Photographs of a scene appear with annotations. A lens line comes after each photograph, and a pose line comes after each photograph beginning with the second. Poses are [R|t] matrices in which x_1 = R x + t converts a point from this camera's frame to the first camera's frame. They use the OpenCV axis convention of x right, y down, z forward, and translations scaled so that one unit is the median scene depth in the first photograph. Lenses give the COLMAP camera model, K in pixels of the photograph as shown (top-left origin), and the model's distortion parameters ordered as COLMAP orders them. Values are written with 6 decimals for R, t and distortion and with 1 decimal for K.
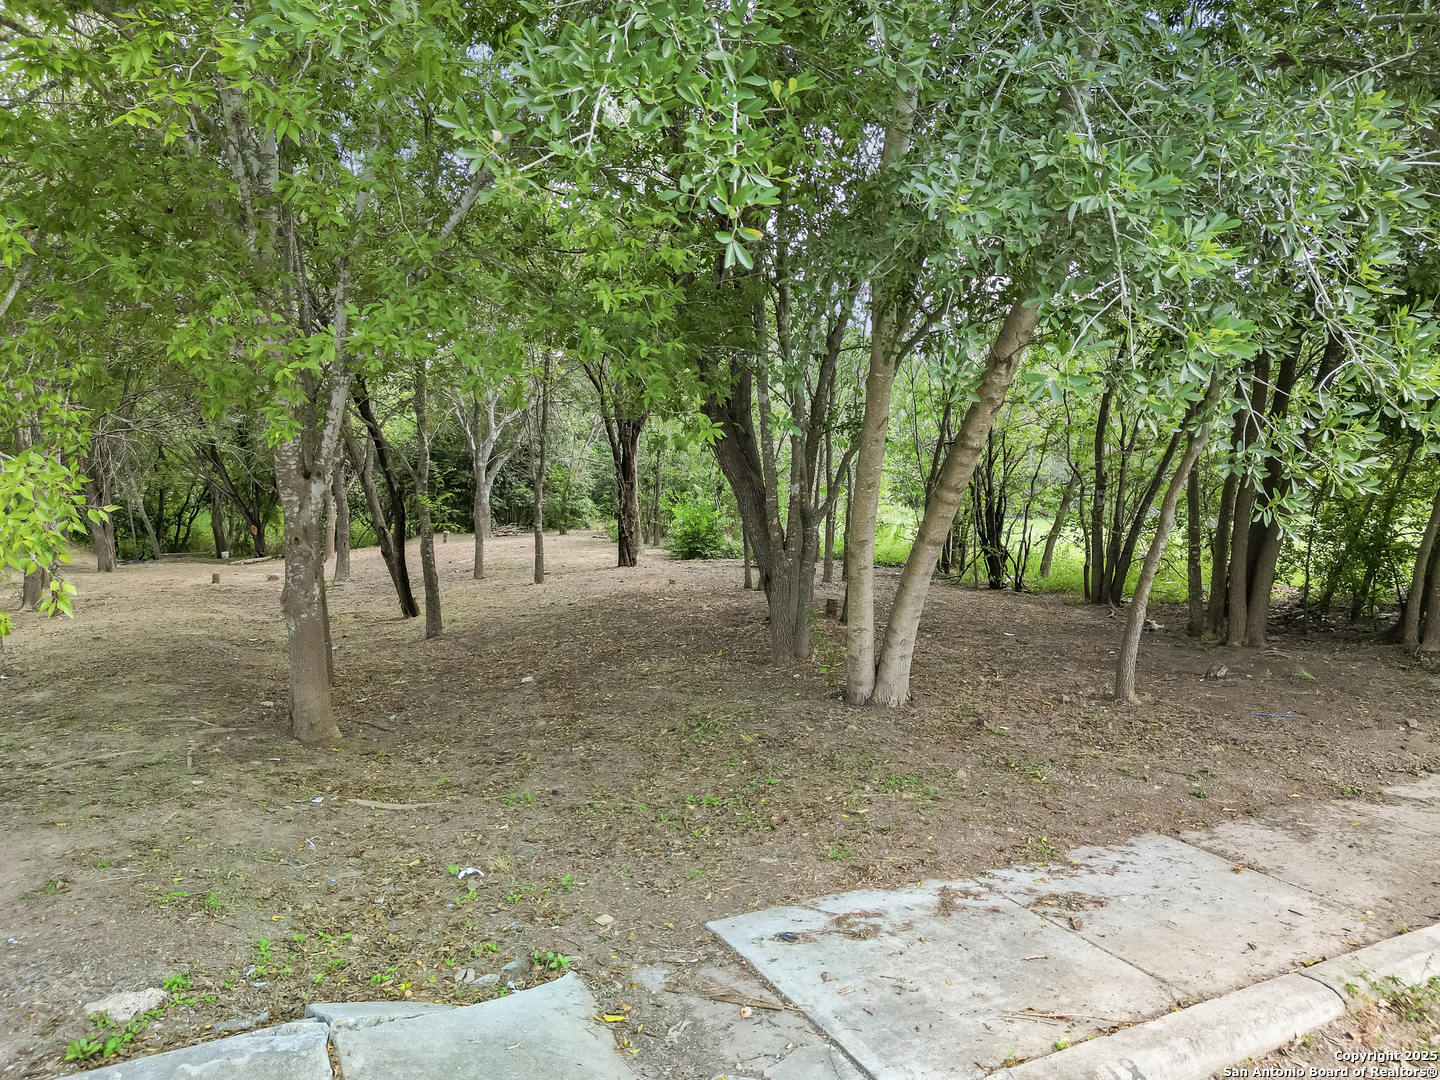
lens RADIAL K [[989.9, 0, 713.6], [0, 989.9, 541.1], [0, 0, 1]] dist [0.032118, -0.031373]
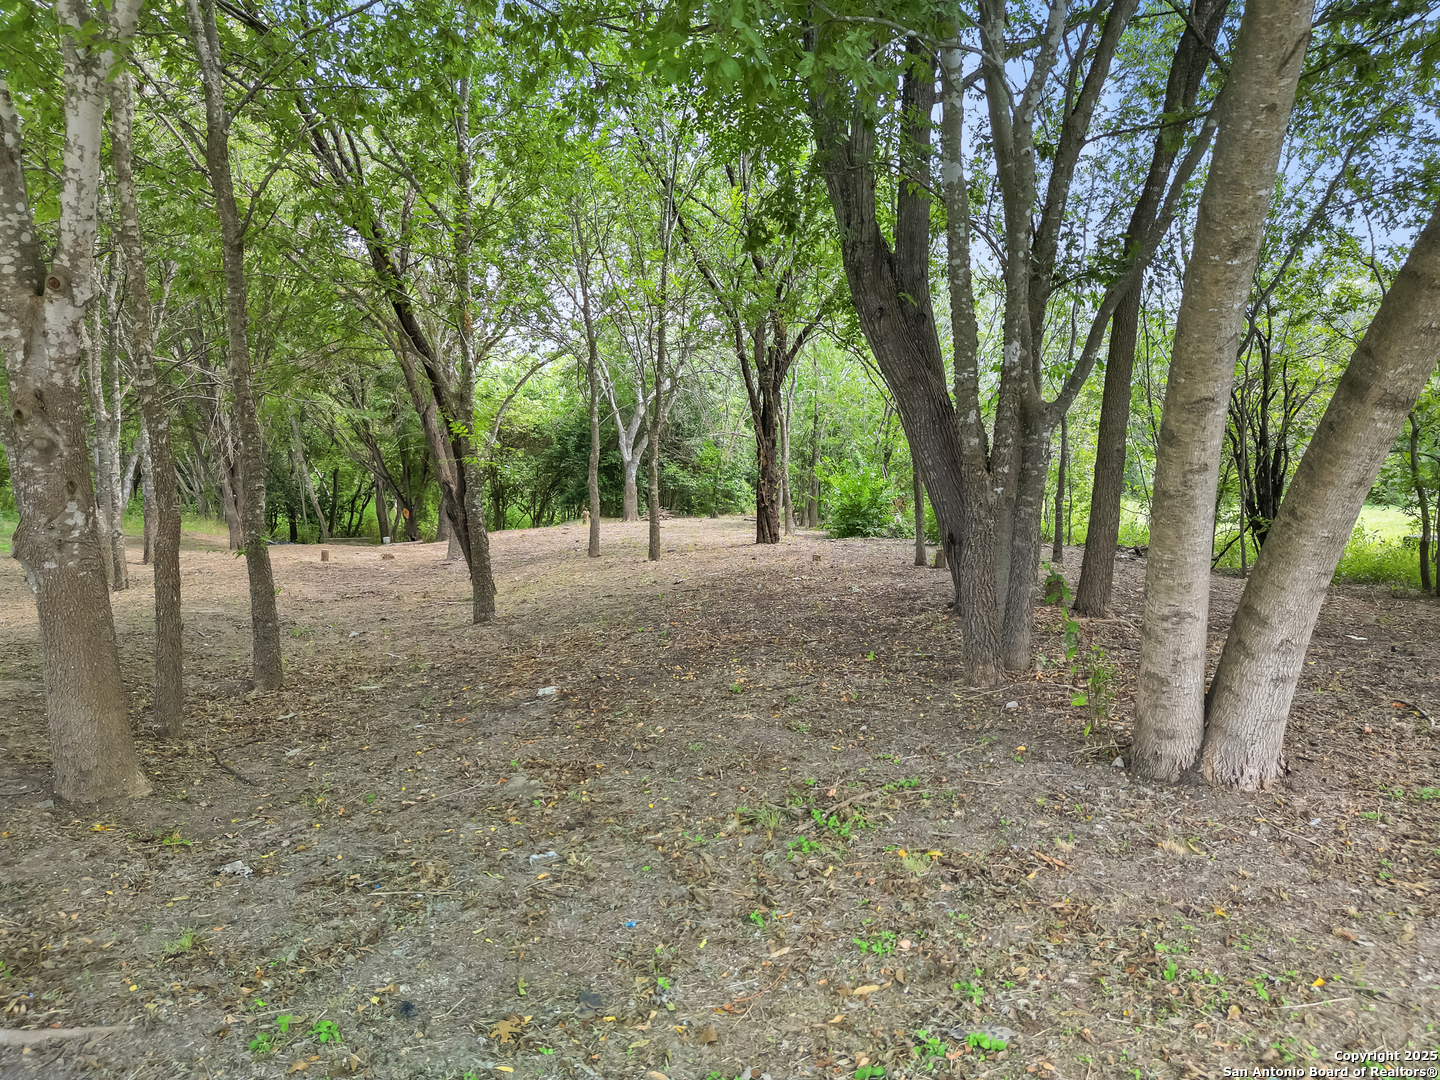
lens RADIAL K [[989.9, 0, 713.6], [0, 989.9, 541.1], [0, 0, 1]] dist [0.032118, -0.031373]
pose [[0.985271, 0.008504, -0.170789, 0.010366], [-0.007925, 0.999960, 0.004071, 0.029838], [0.170817, -0.002658, 0.985299, 0.281531]]
